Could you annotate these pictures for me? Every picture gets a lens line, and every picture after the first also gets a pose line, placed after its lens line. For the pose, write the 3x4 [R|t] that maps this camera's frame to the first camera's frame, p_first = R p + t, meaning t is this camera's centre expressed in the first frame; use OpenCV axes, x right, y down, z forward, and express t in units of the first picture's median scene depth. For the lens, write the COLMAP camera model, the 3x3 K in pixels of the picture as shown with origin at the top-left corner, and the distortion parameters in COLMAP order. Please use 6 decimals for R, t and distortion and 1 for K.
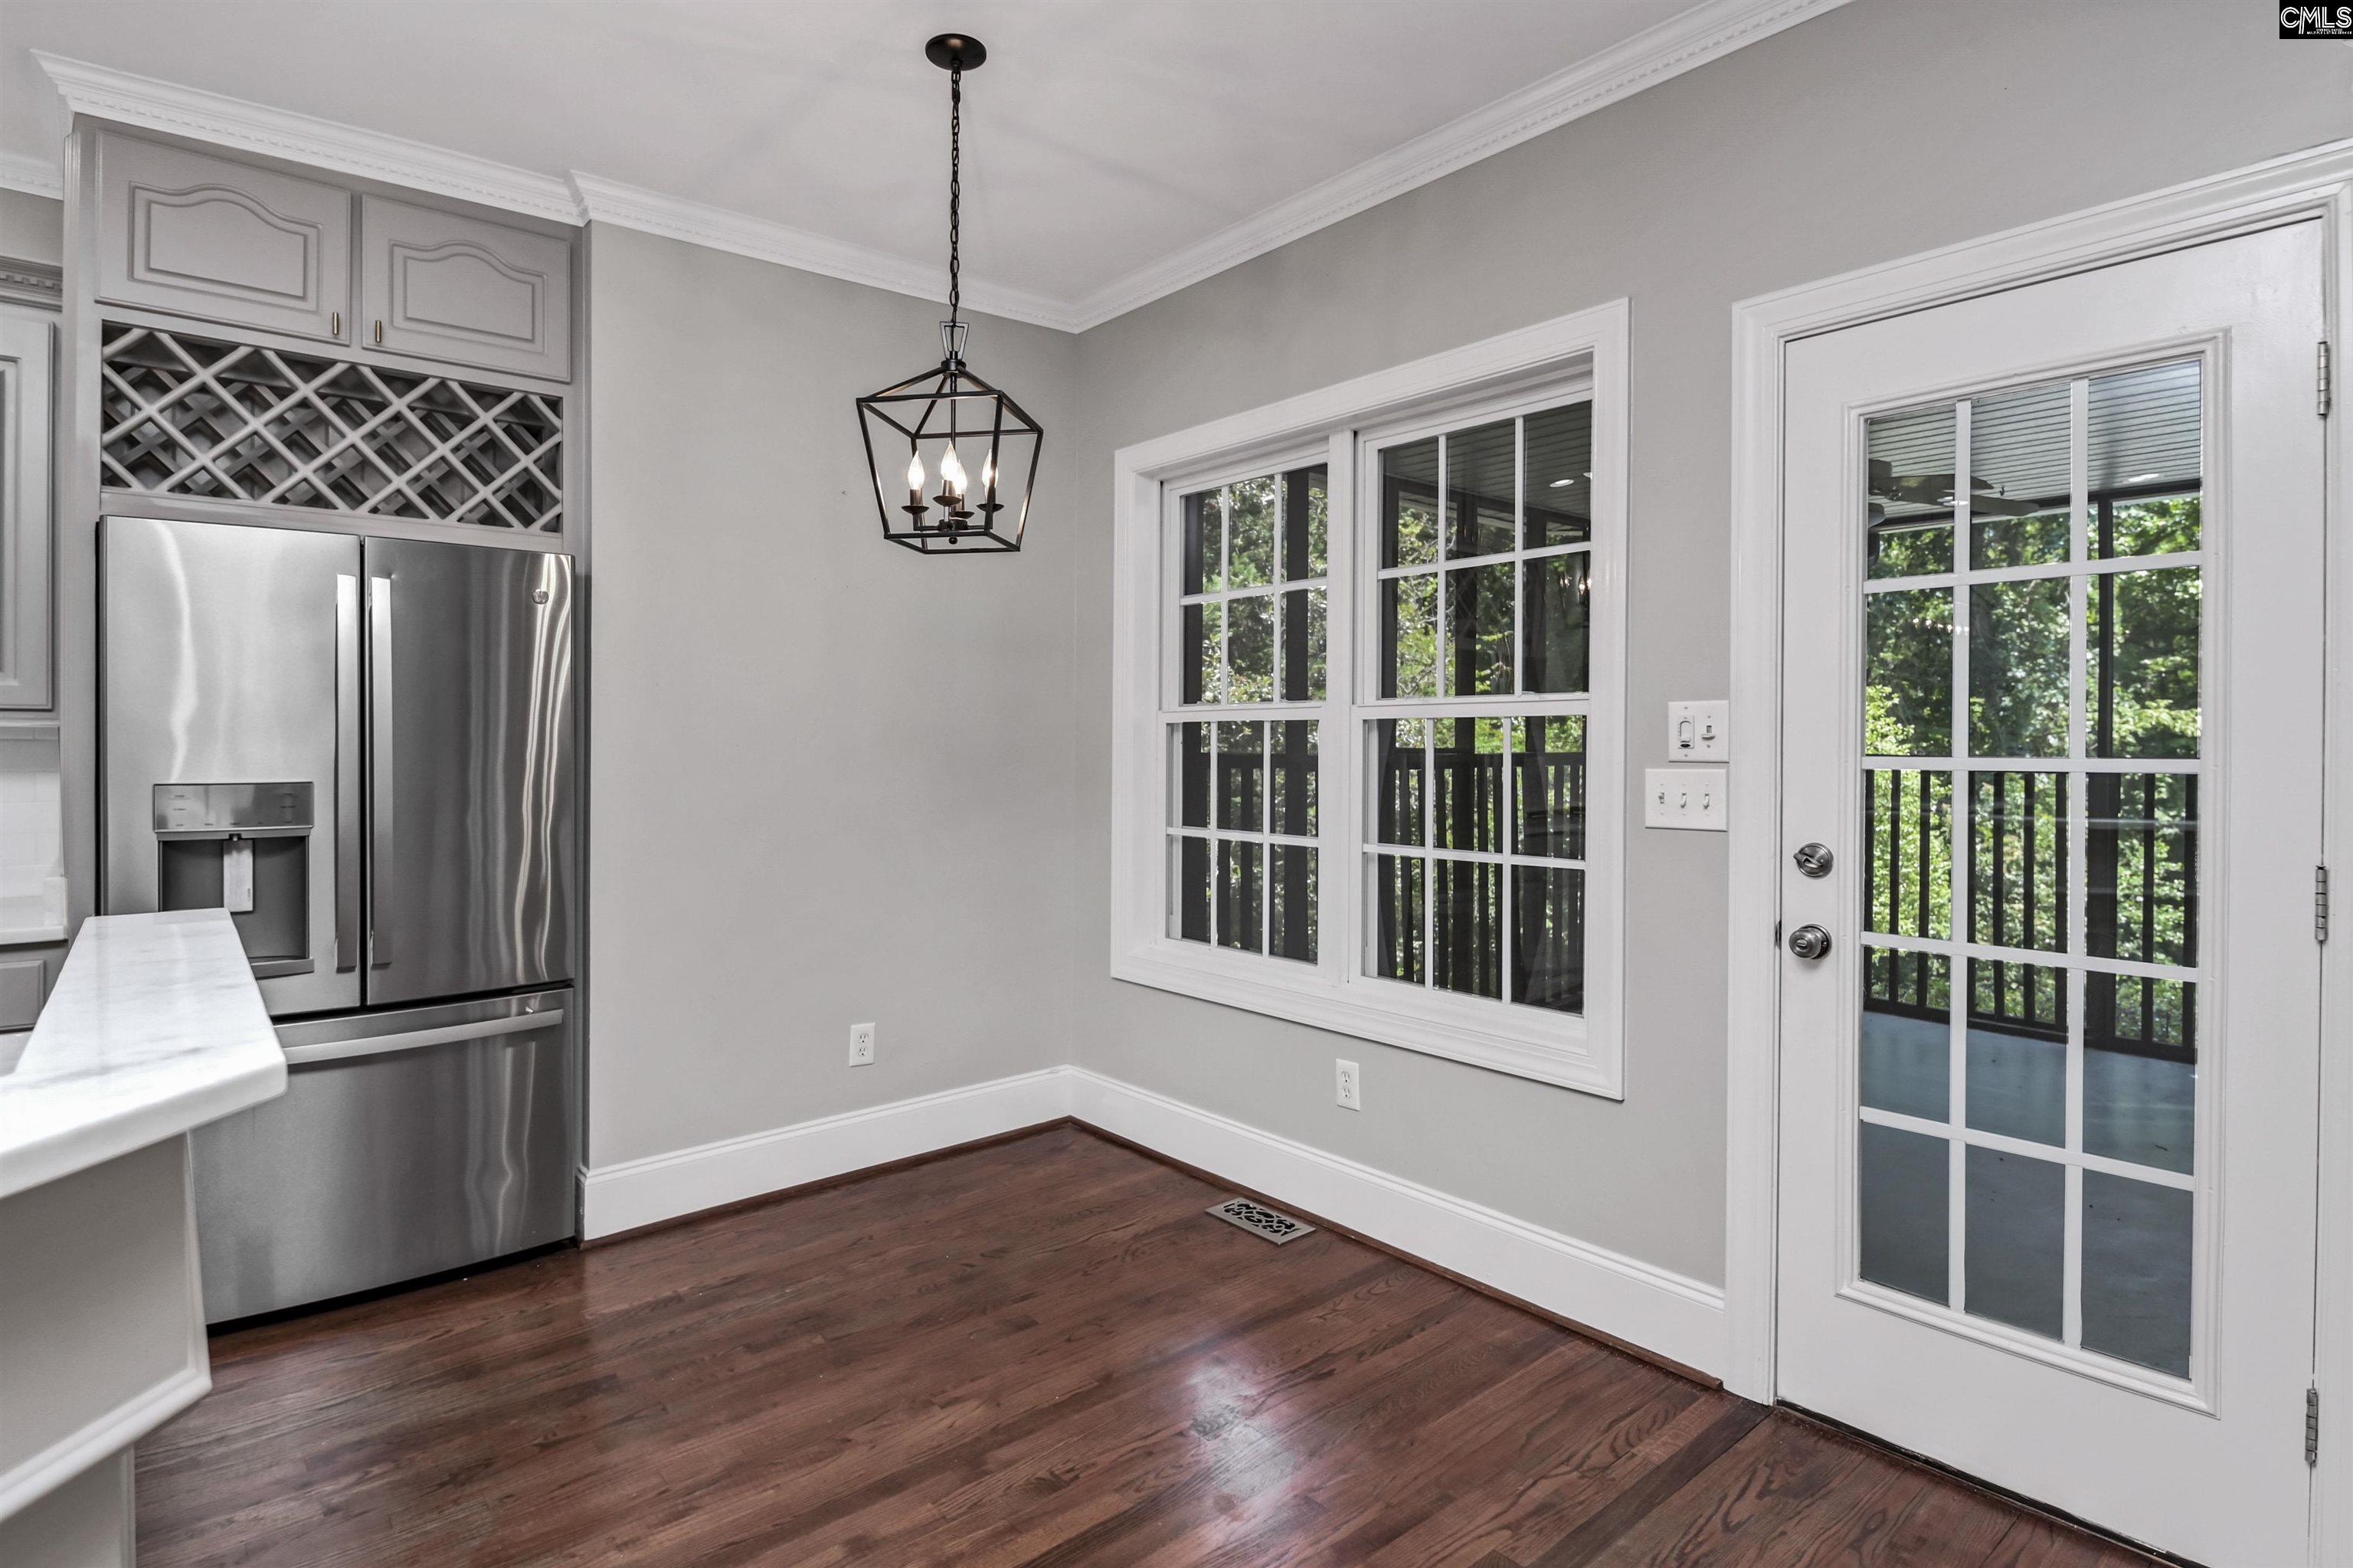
lens RADIAL K [[1211.2, 0, 1165.2], [0, 1211.2, 743.6], [0, 0, 1]] dist [0.000547, -0.005580]
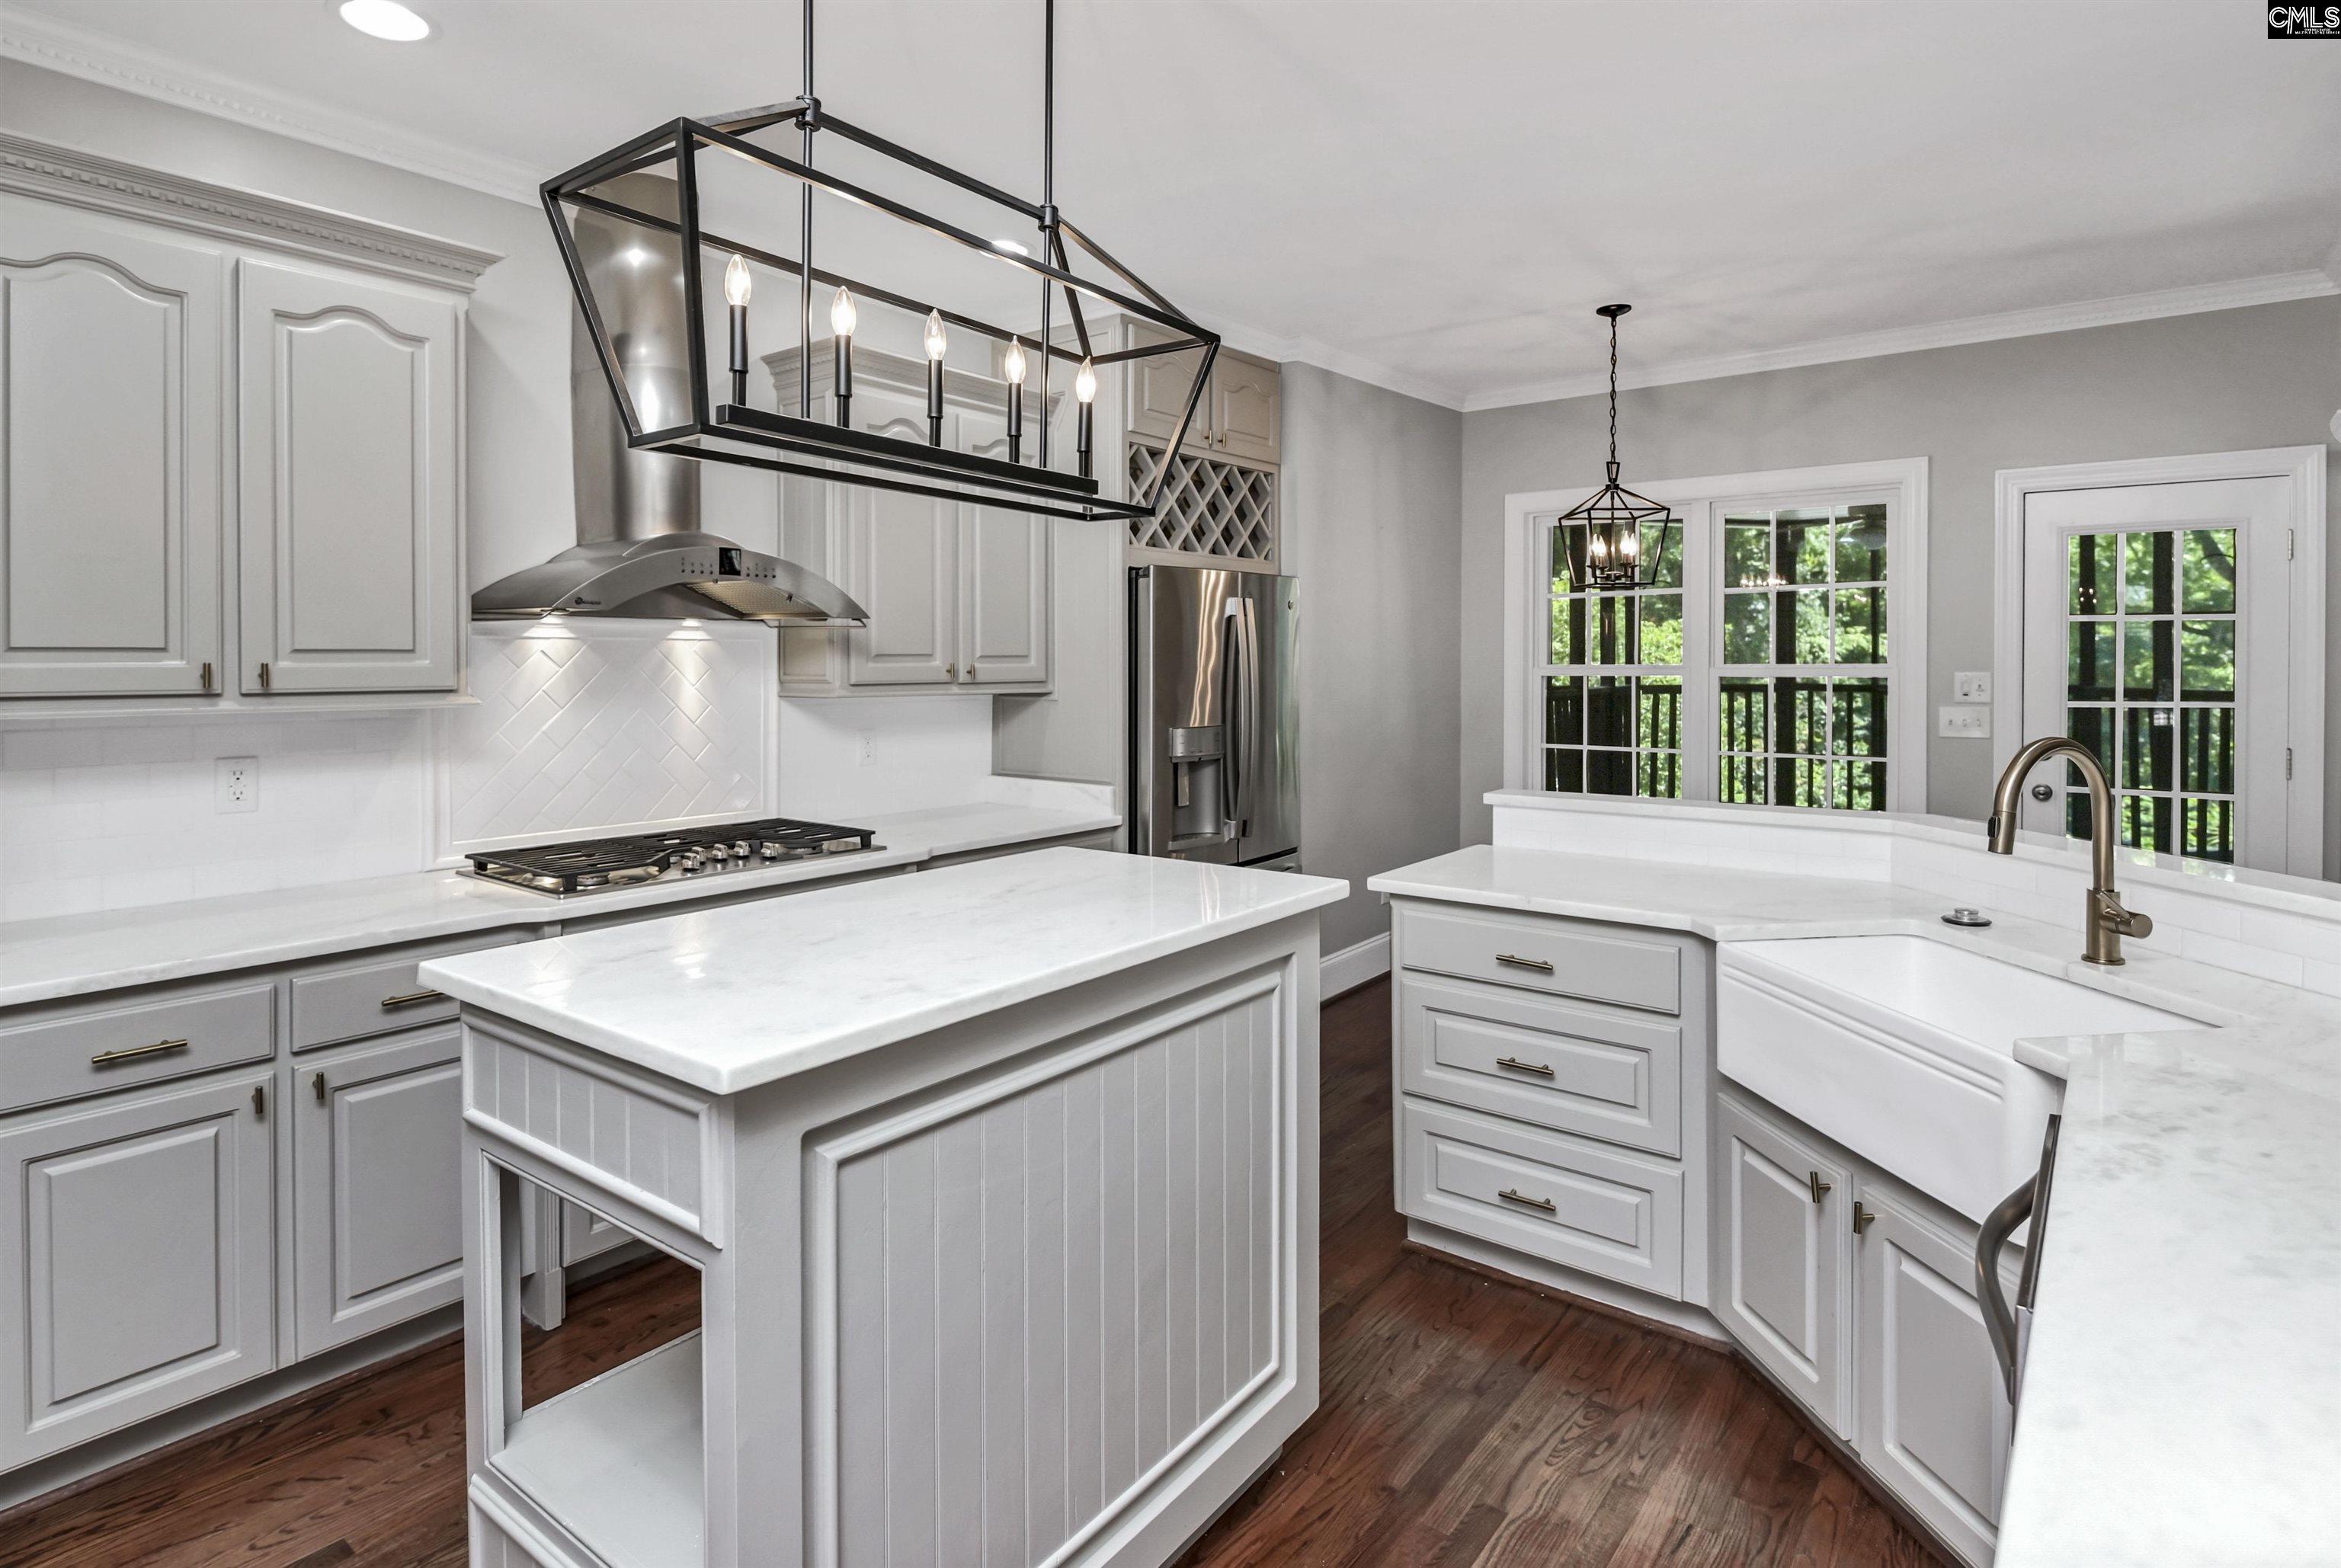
lens RADIAL K [[1204.9, 0, 1188.2], [0, 1204.9, 665.8], [0, 0, 1]] dist [0.000547, -0.005580]
pose [[0.977069, -0.005877, 0.212843, -1.039381], [0.005087, 0.999978, 0.004262, -0.051143], [-0.212863, -0.003081, 0.977077, -0.537522]]
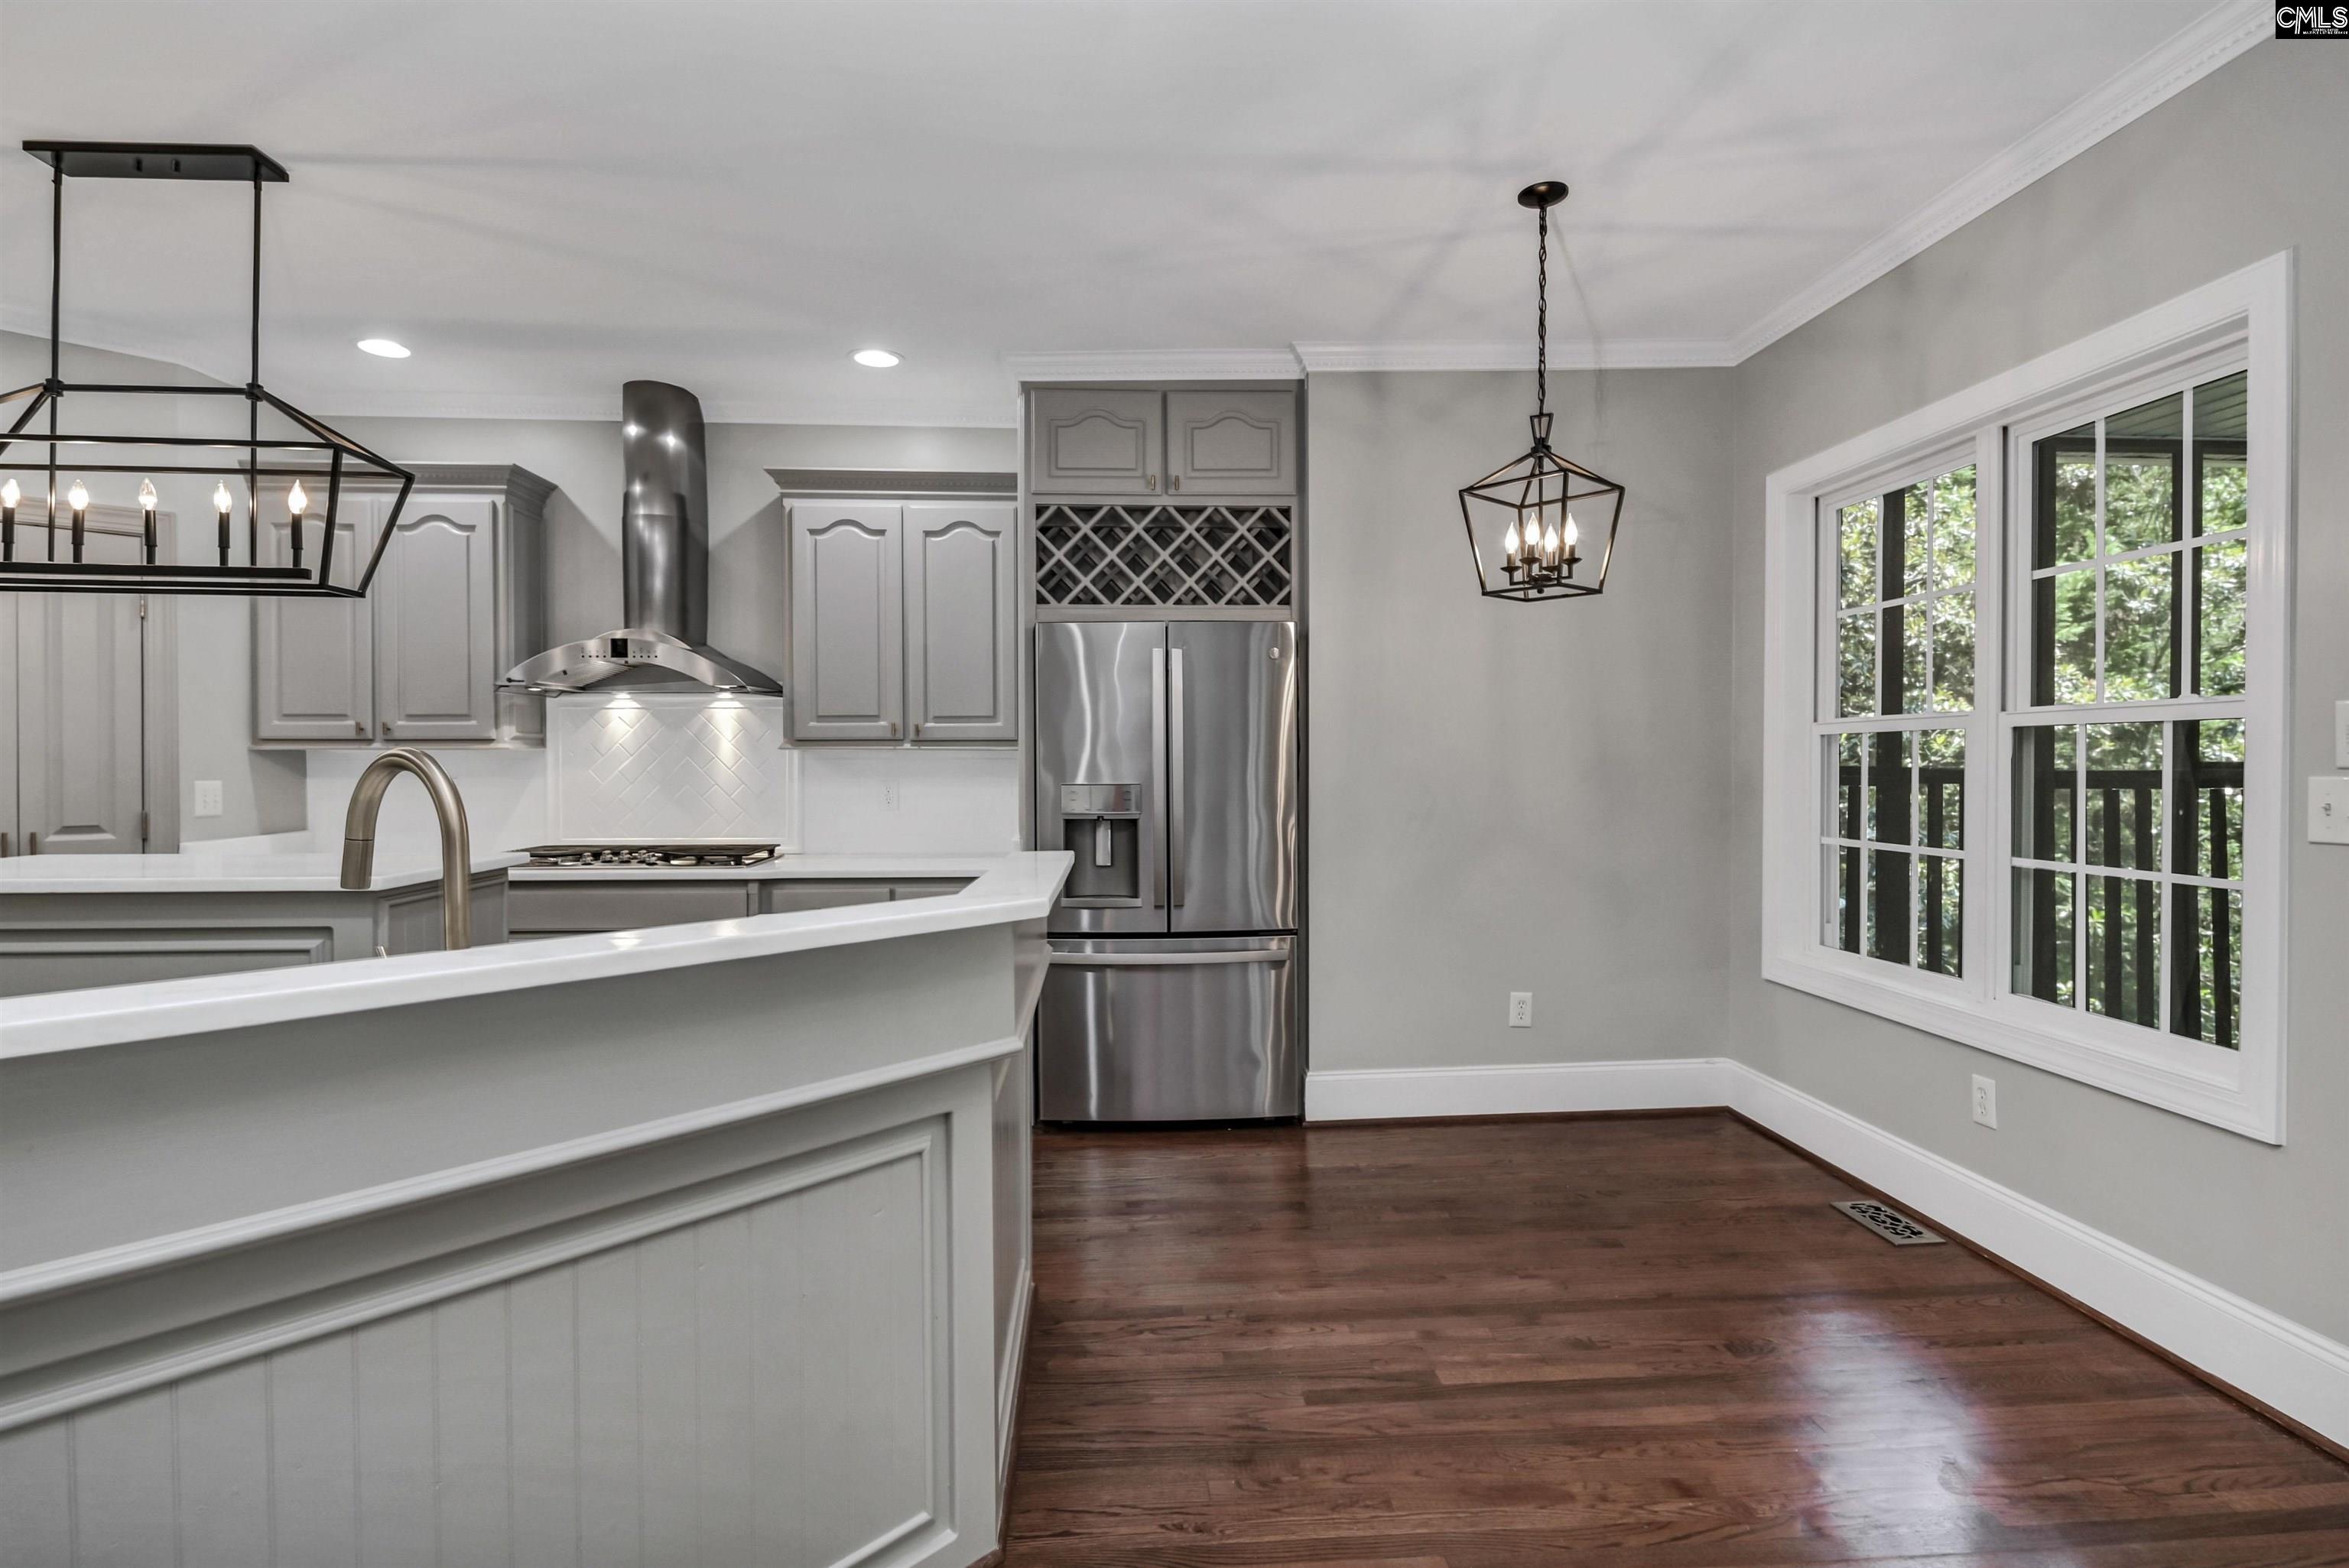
lens RADIAL K [[1209.0, 0, 1179.3], [0, 1209.0, 768.2], [0, 0, 1]] dist [0.000547, -0.005580]
pose [[0.798992, -0.002785, -0.601335, 0.242639], [0.004564, 0.999989, 0.001433, 0.008974], [0.601324, -0.003890, 0.798996, -0.187295]]
